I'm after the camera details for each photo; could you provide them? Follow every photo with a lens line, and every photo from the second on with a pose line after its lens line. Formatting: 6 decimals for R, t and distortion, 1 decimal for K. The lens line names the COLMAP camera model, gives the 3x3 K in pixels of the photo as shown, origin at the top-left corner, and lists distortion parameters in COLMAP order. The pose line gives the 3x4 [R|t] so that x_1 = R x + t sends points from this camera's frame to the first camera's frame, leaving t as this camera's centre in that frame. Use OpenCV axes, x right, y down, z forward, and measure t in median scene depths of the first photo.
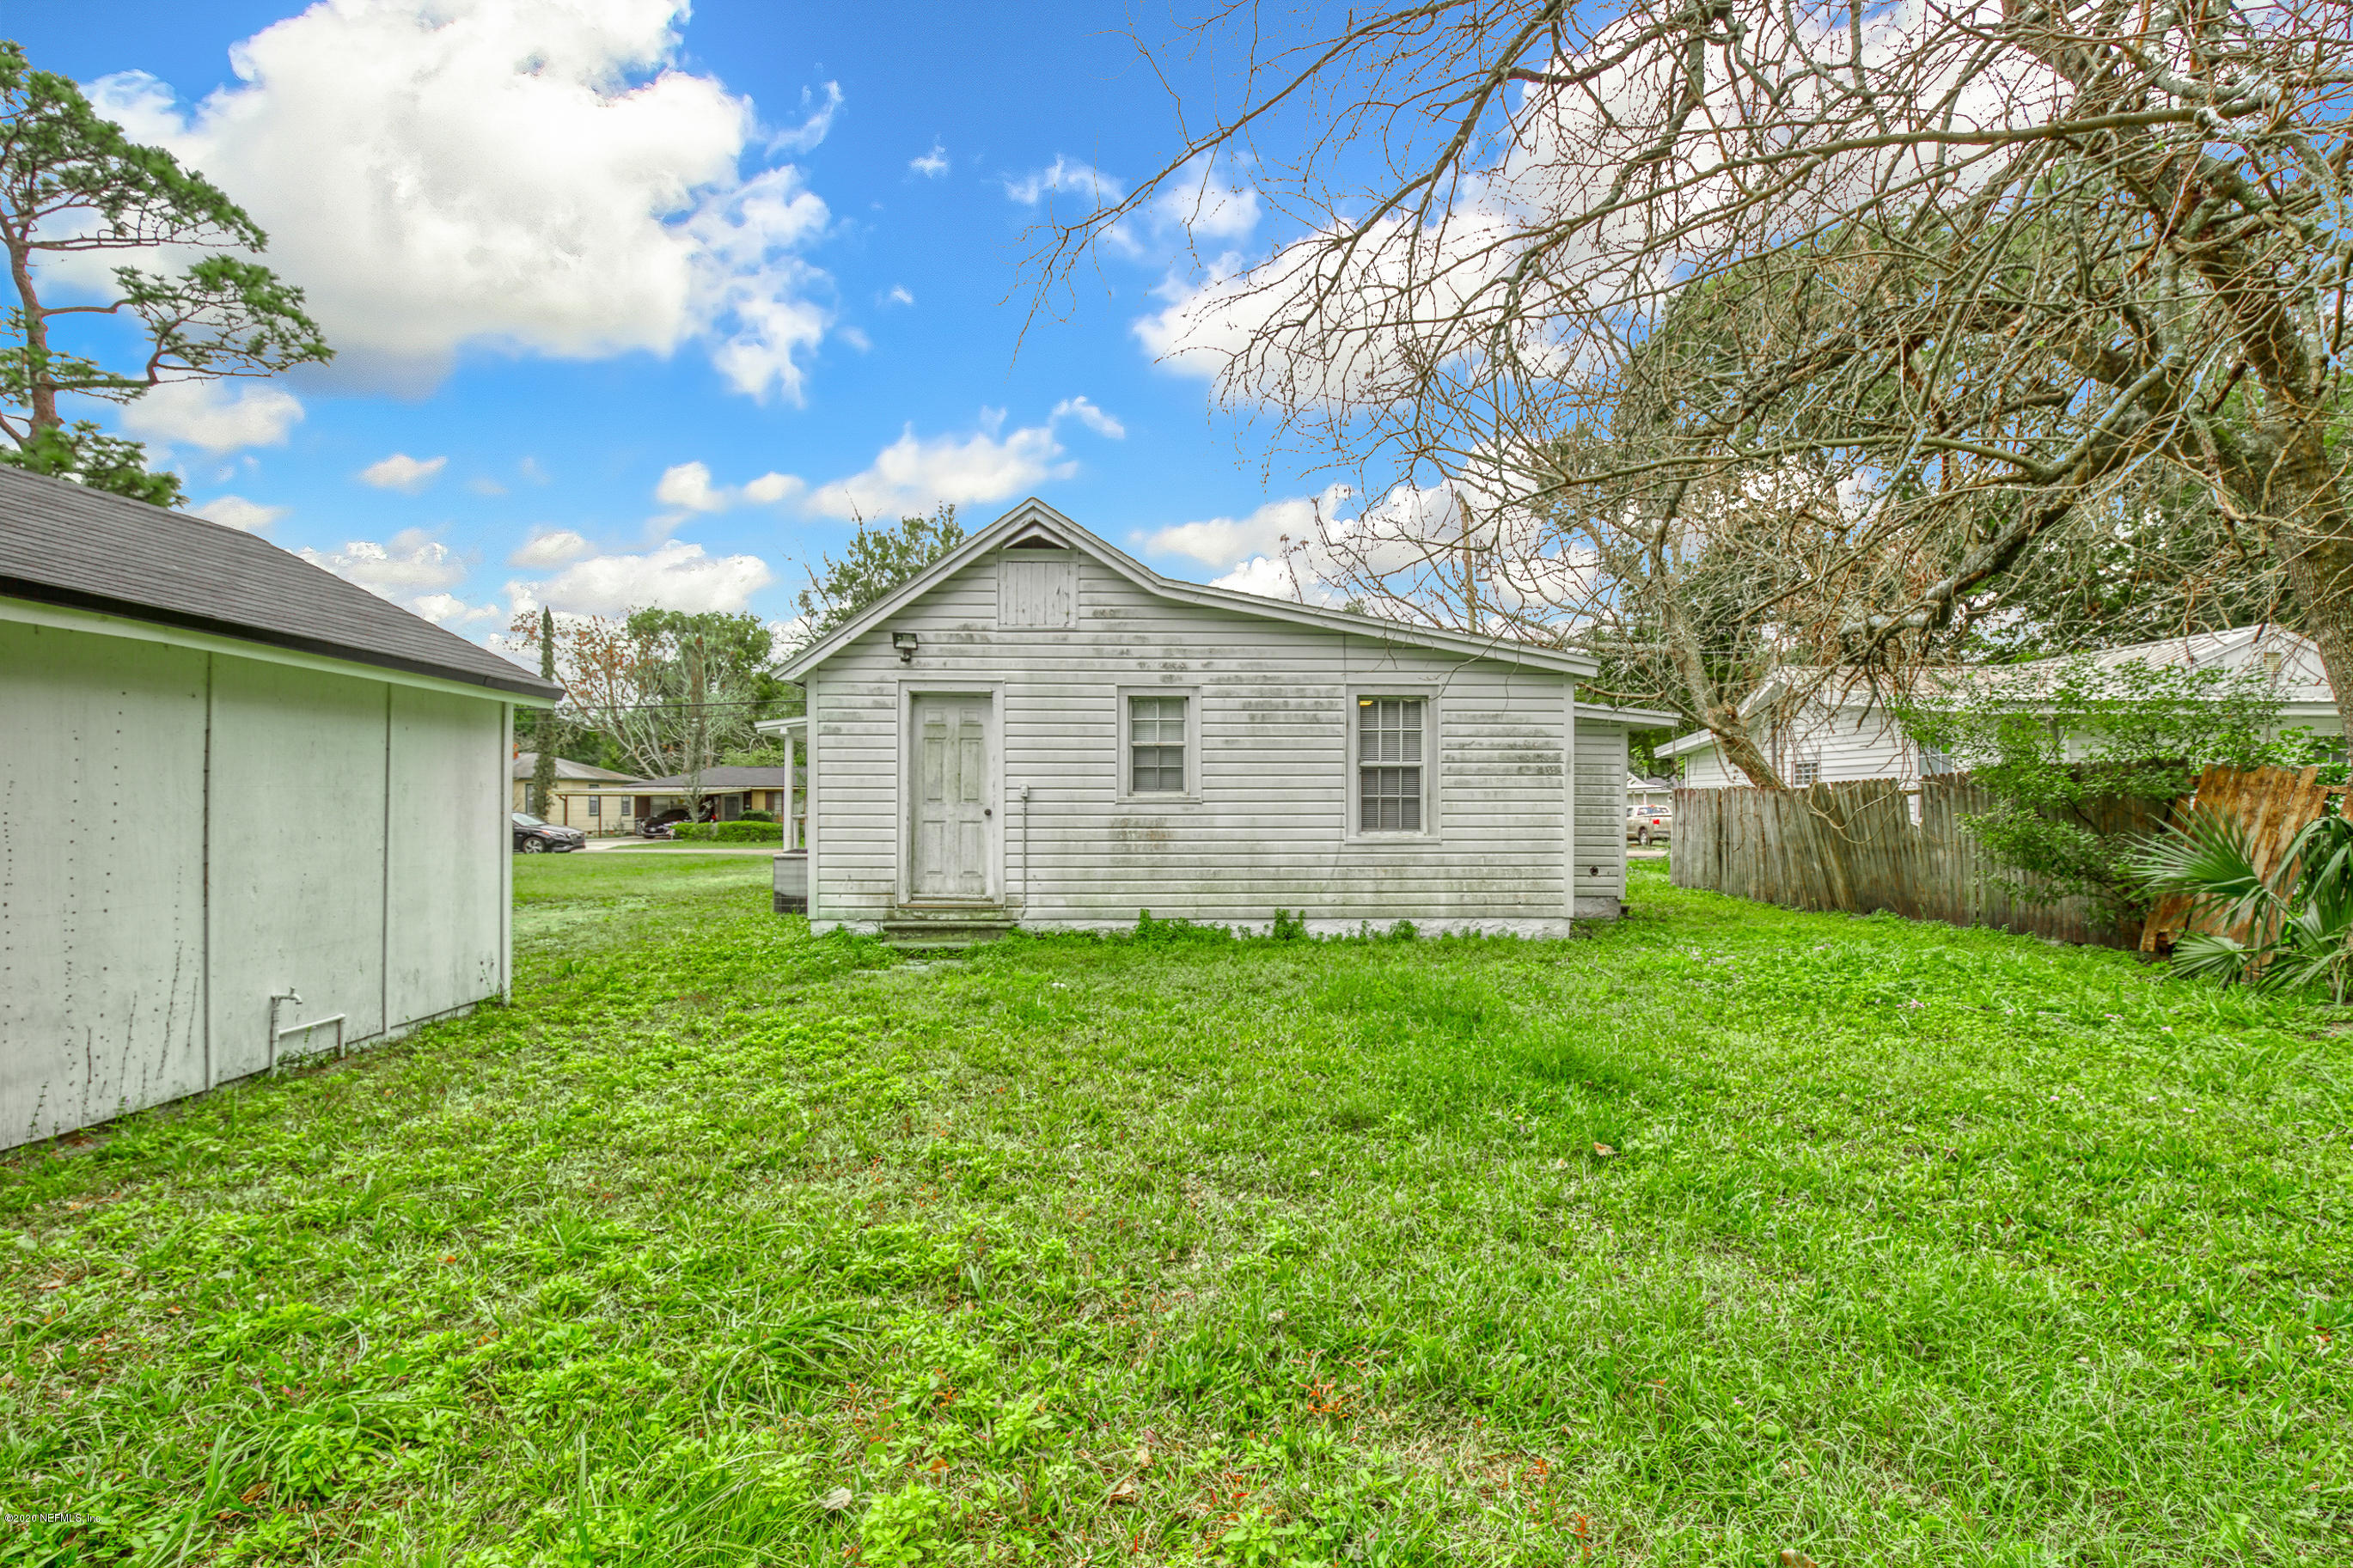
lens RADIAL K [[1115.8, 0, 1177.4], [0, 1115.8, 801.4], [0, 0, 1]] dist [-0.004135, -0.001708]
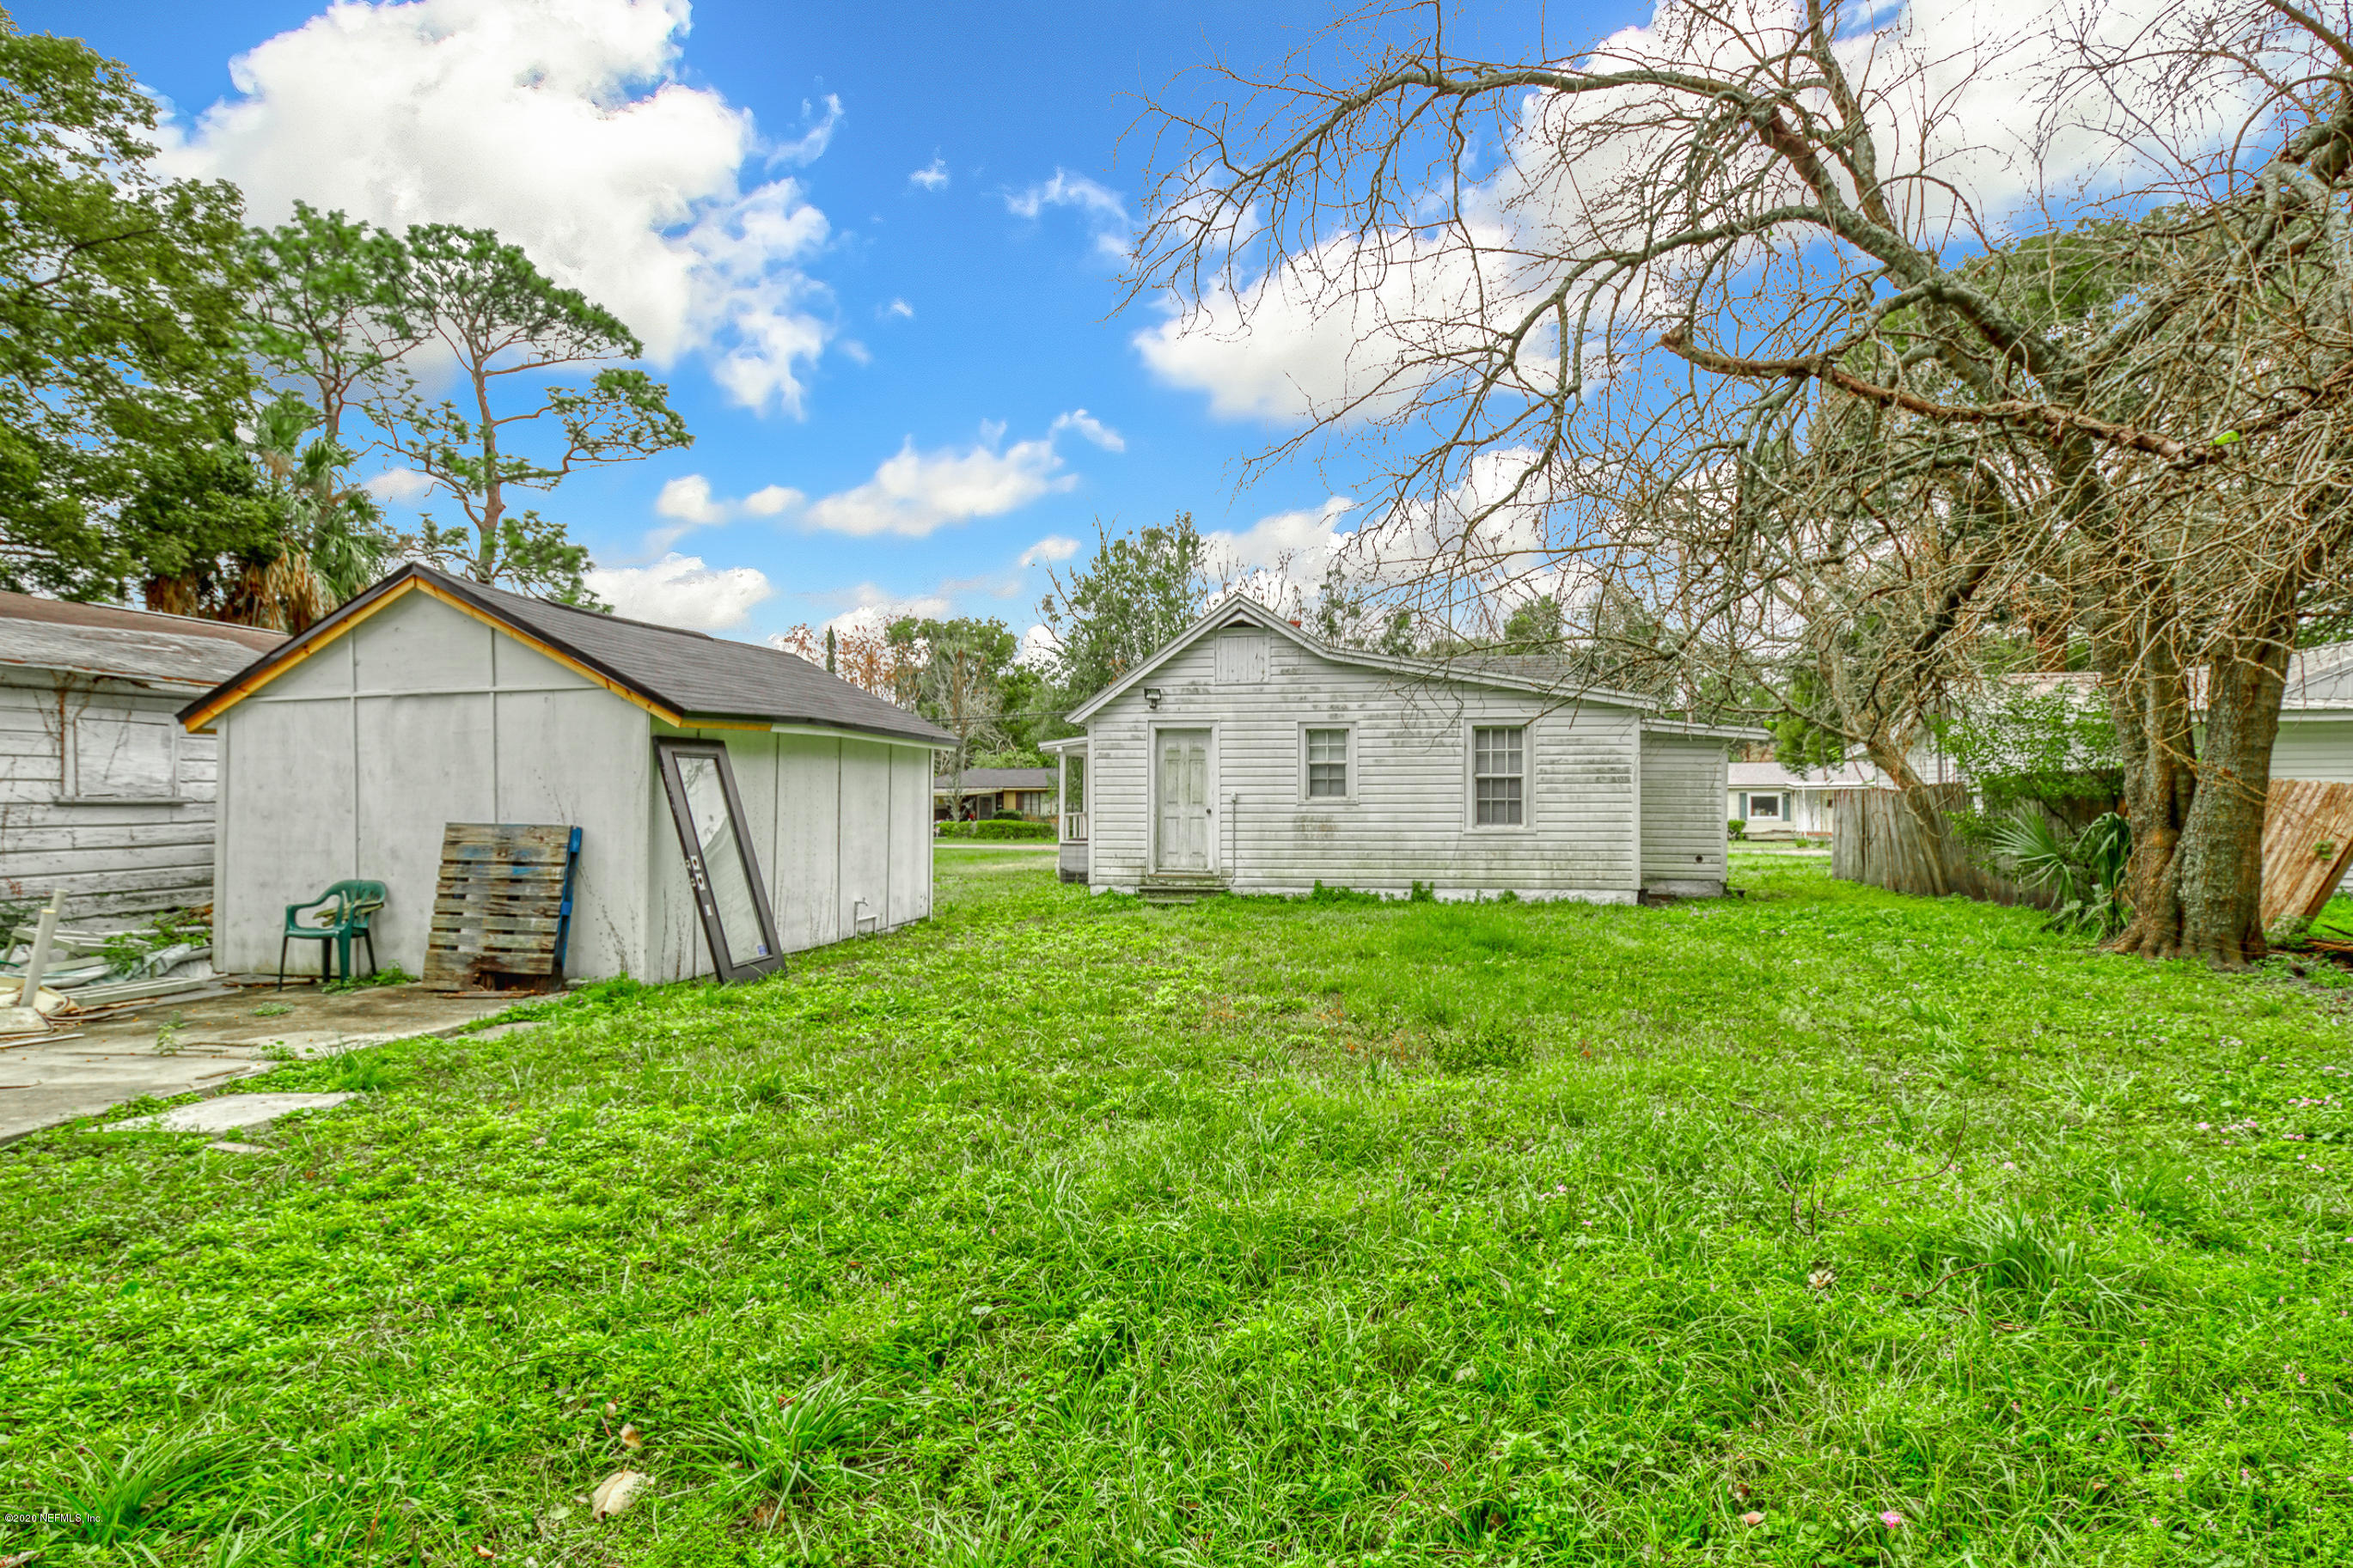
lens RADIAL K [[1115.8, 0, 1179.7], [0, 1115.8, 795.2], [0, 0, 1]] dist [-0.004135, -0.001708]
pose [[0.978475, -0.003831, -0.206330, 0.090660], [0.002820, 0.999983, -0.005193, -0.003502], [0.206346, 0.004499, 0.978469, -0.416658]]
